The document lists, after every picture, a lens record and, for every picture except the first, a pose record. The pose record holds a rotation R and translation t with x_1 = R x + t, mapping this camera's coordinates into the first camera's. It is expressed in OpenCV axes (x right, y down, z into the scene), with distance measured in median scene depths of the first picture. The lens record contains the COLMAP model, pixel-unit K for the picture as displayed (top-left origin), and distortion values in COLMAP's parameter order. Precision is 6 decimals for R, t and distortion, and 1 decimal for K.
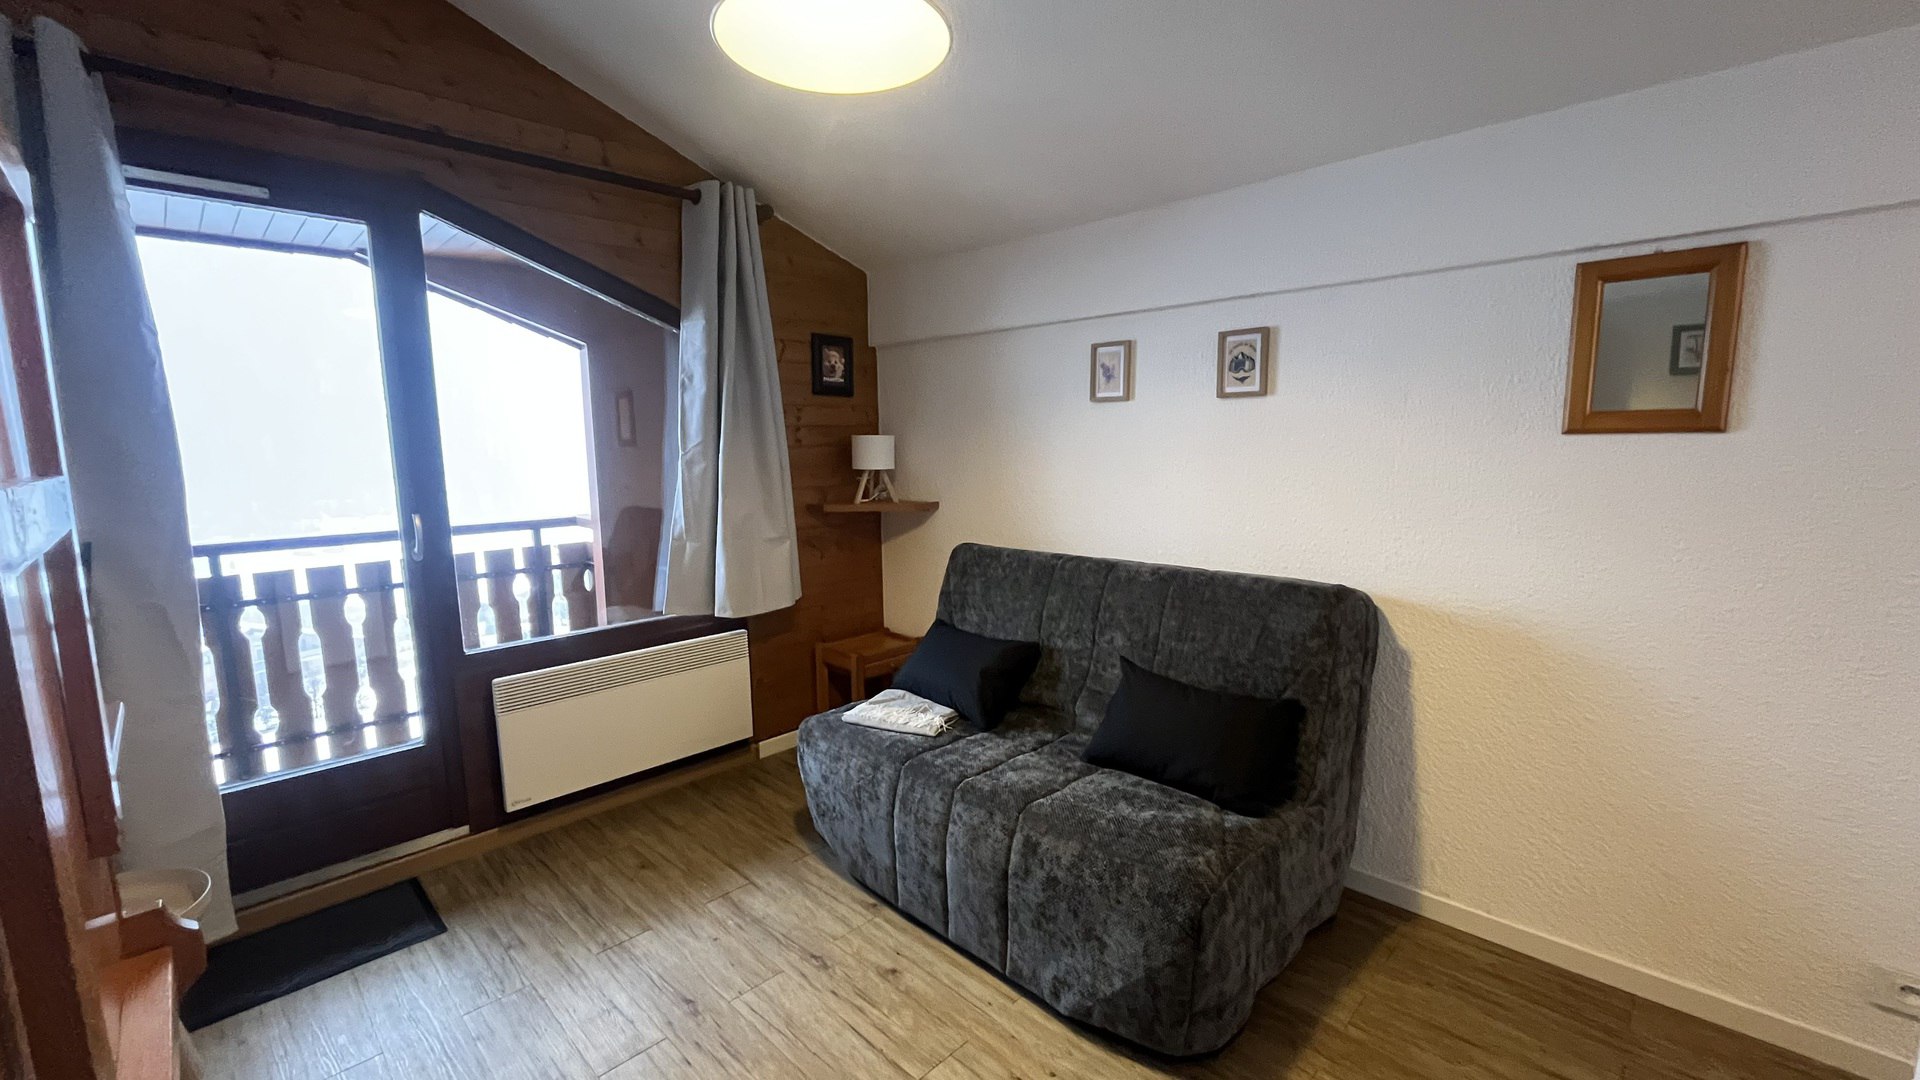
lens RADIAL K [[773.3, 0, 959.8], [0, 773.3, 543.7], [0, 0, 1]] dist [-0.004536, -0.000676]
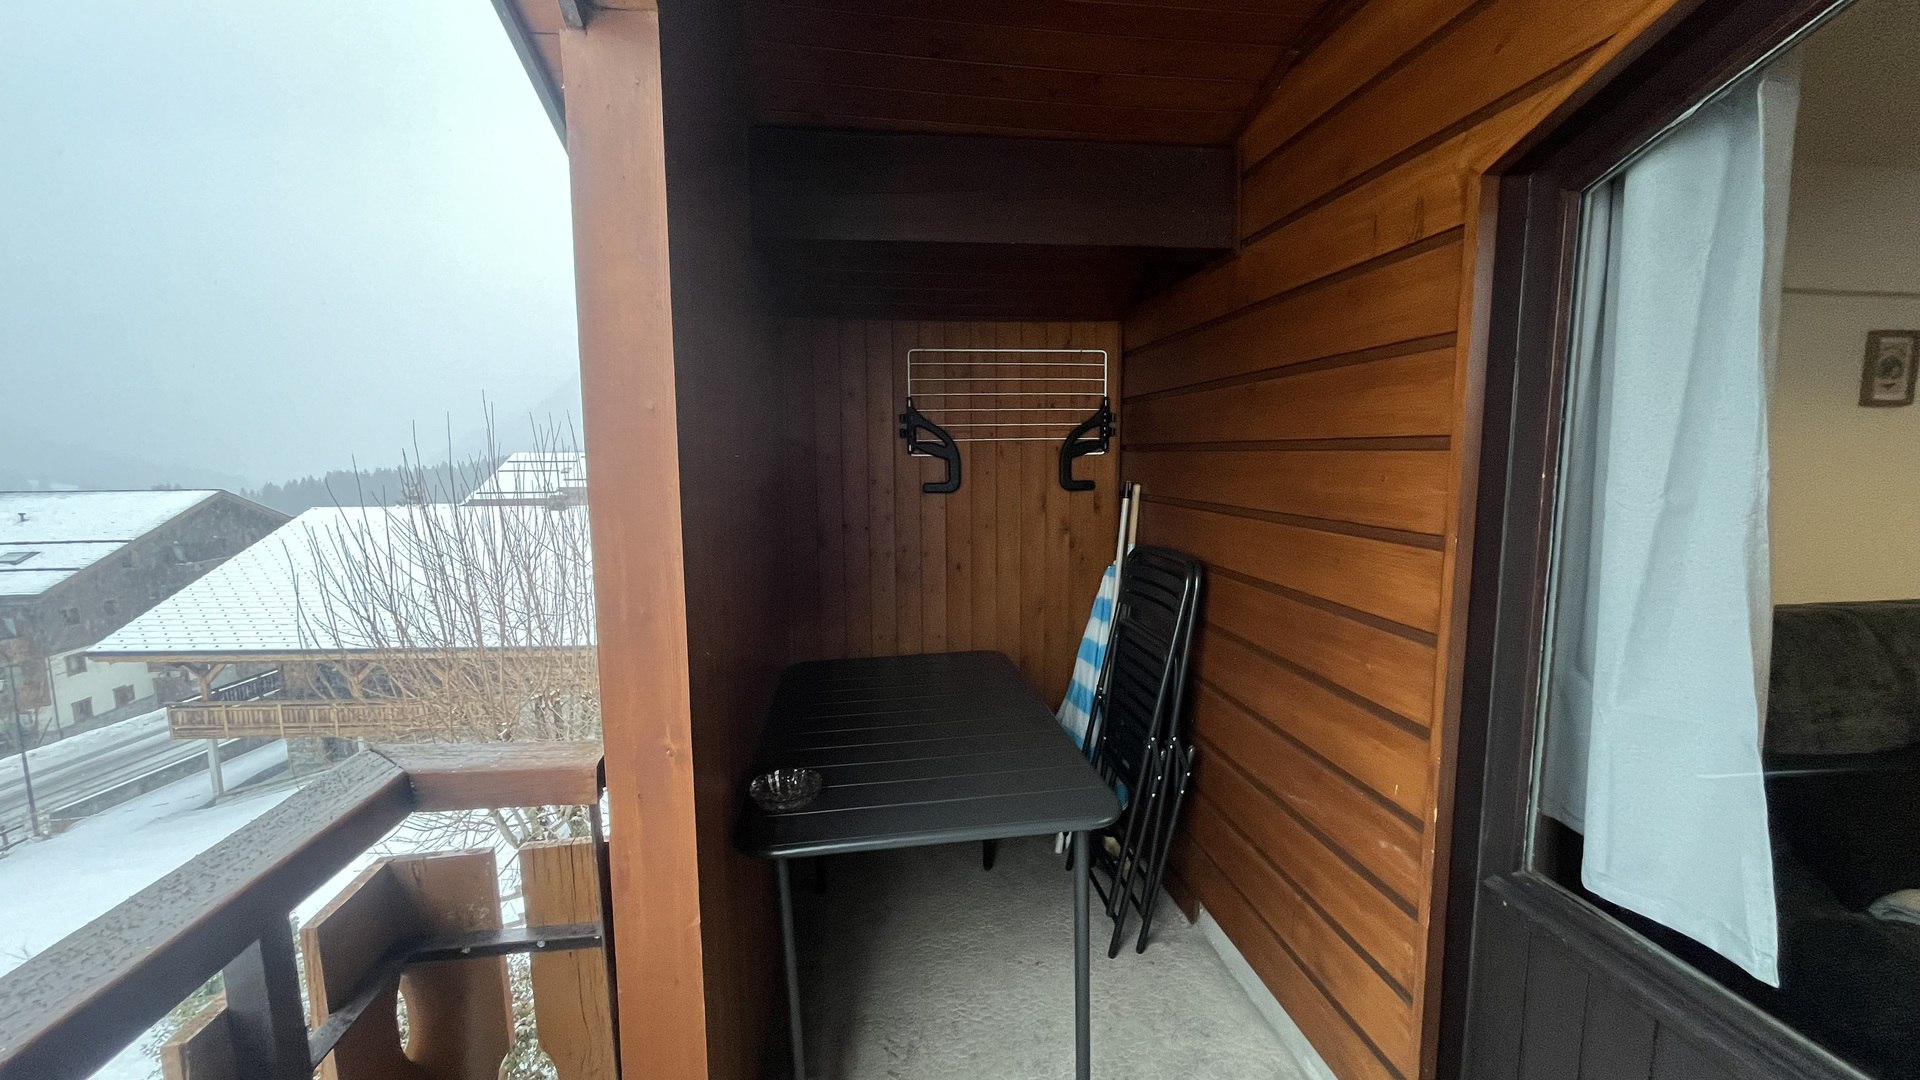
lens RADIAL K [[773.3, 0, 961.3], [0, 773.3, 535.5], [0, 0, 1]] dist [-0.004536, -0.000676]
pose [[0.616393, -0.086330, 0.782692, -1.037483], [0.103723, 0.994213, 0.027976, -0.178668], [-0.780578, 0.063939, 0.621780, 1.316908]]
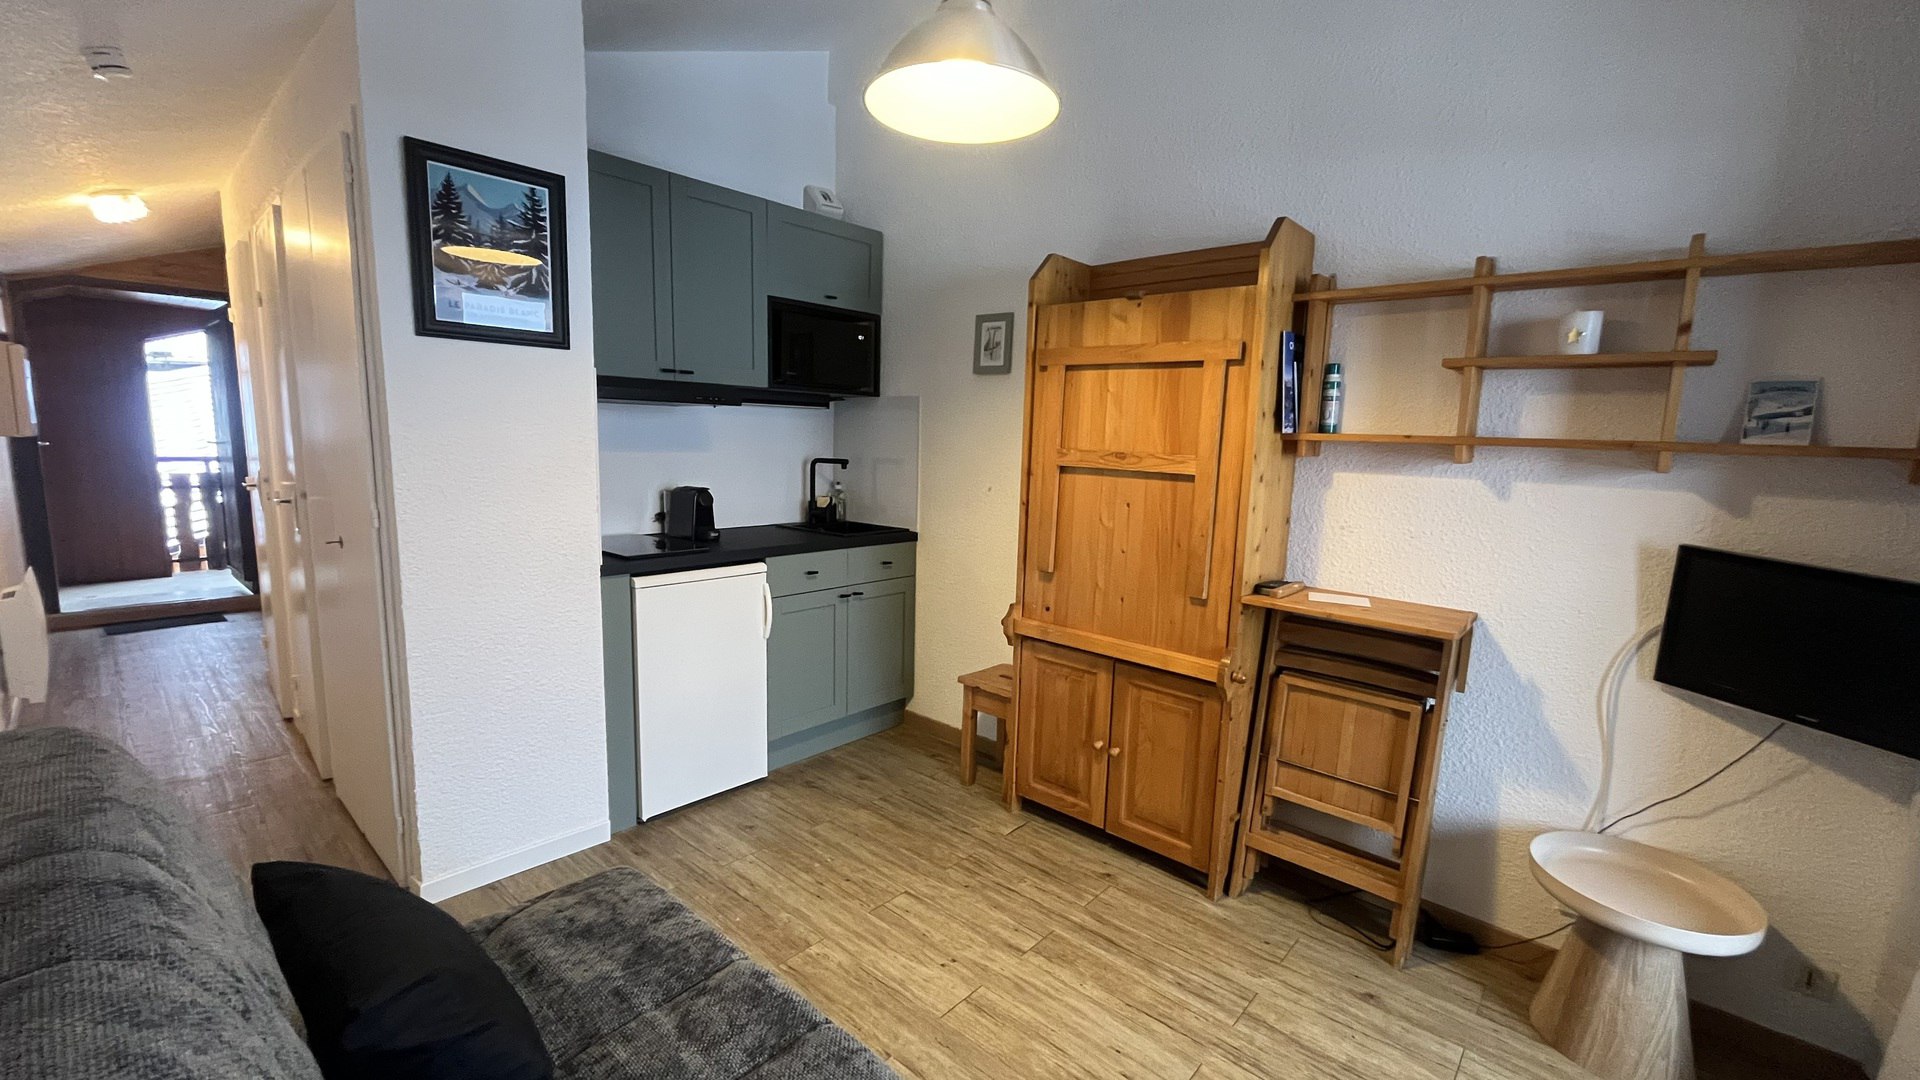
lens RADIAL K [[773.3, 0, 950.3], [0, 773.3, 545.2], [0, 0, 1]] dist [-0.004536, -0.000676]
pose [[-0.998918, -0.007391, -0.045906, 0.450570], [-0.019550, 0.962542, 0.270428, -0.226546], [0.042188, 0.271033, -0.961645, 1.600907]]
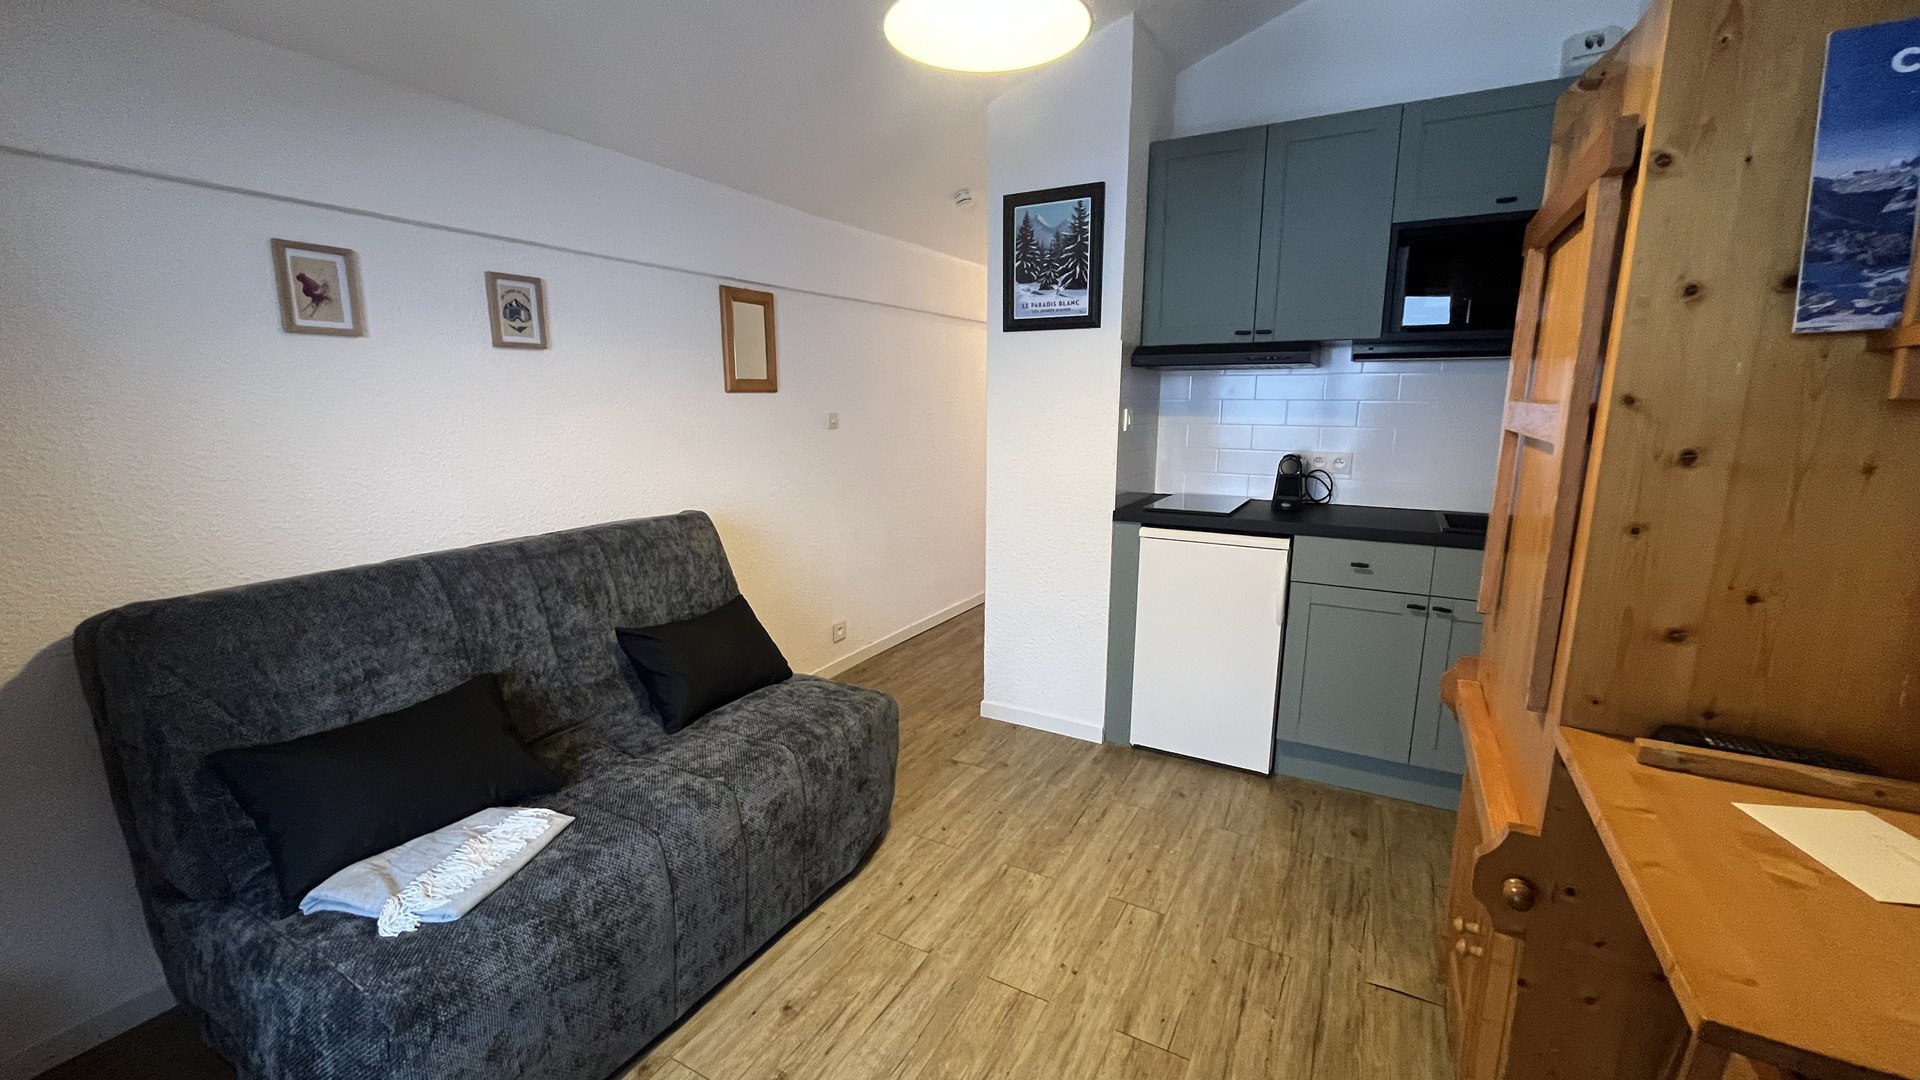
lens RADIAL K [[773.3, 0, 957.3], [0, 773.3, 542.7], [0, 0, 1]] dist [-0.004536, -0.000676]
pose [[-0.270292, -0.167182, 0.948152, -0.721408], [0.130480, 0.969362, 0.208118, -0.087939], [-0.953896, 0.179967, -0.240196, 0.773452]]
